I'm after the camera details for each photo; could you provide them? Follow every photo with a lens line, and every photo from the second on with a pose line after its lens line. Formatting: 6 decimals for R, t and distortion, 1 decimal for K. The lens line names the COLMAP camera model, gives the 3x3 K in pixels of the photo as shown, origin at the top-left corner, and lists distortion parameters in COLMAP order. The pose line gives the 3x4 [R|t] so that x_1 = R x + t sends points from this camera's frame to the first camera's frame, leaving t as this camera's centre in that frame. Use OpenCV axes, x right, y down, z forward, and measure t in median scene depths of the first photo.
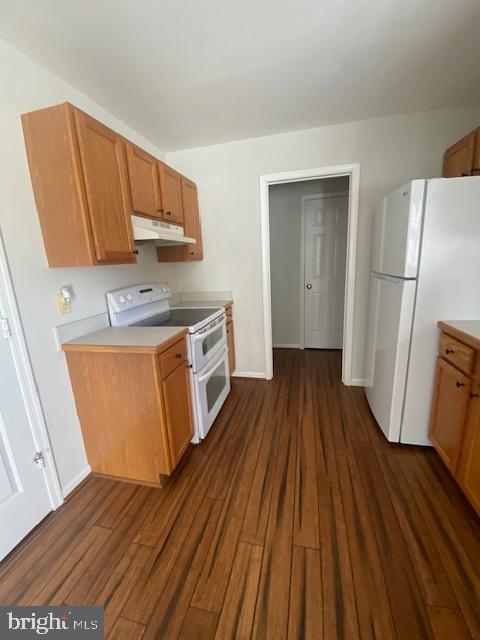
lens RADIAL K [[257.2, 0, 242.1], [0, 257.2, 319.8], [0, 0, 1]] dist [-0.004676, -0.000478]
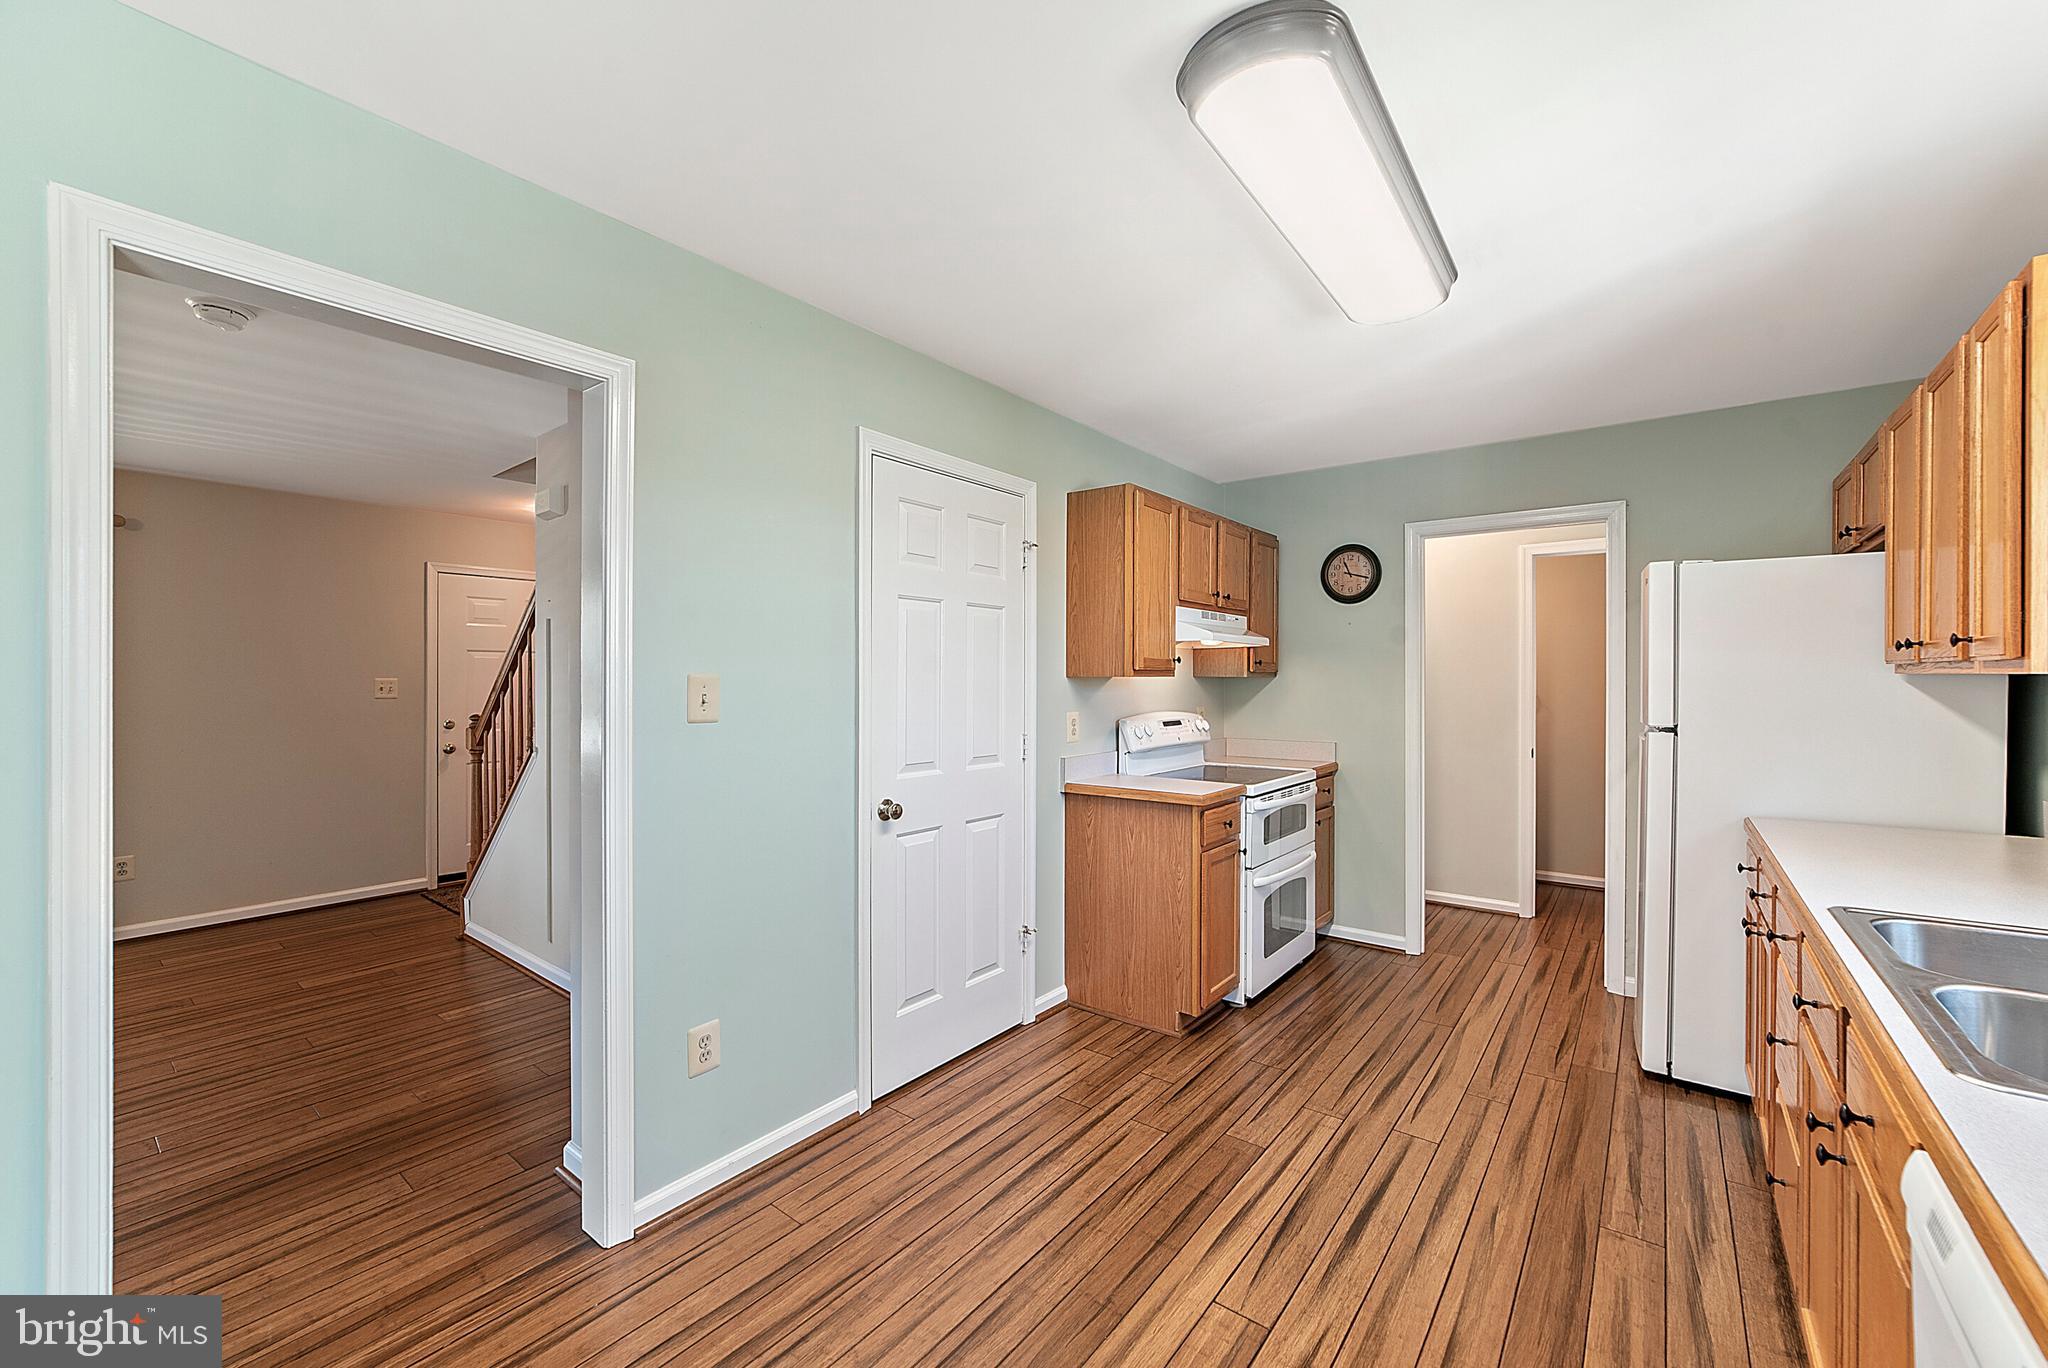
lens RADIAL K [[798.3, 0, 1058.8], [0, 798.3, 684.1], [0, 0, 1]] dist [-0.003993, -0.000200]
pose [[0.917230, 0.050610, -0.395131, 0.113250], [-0.131370, 0.974838, -0.180092, 0.192195], [0.376074, 0.217094, 0.900799, -0.882599]]
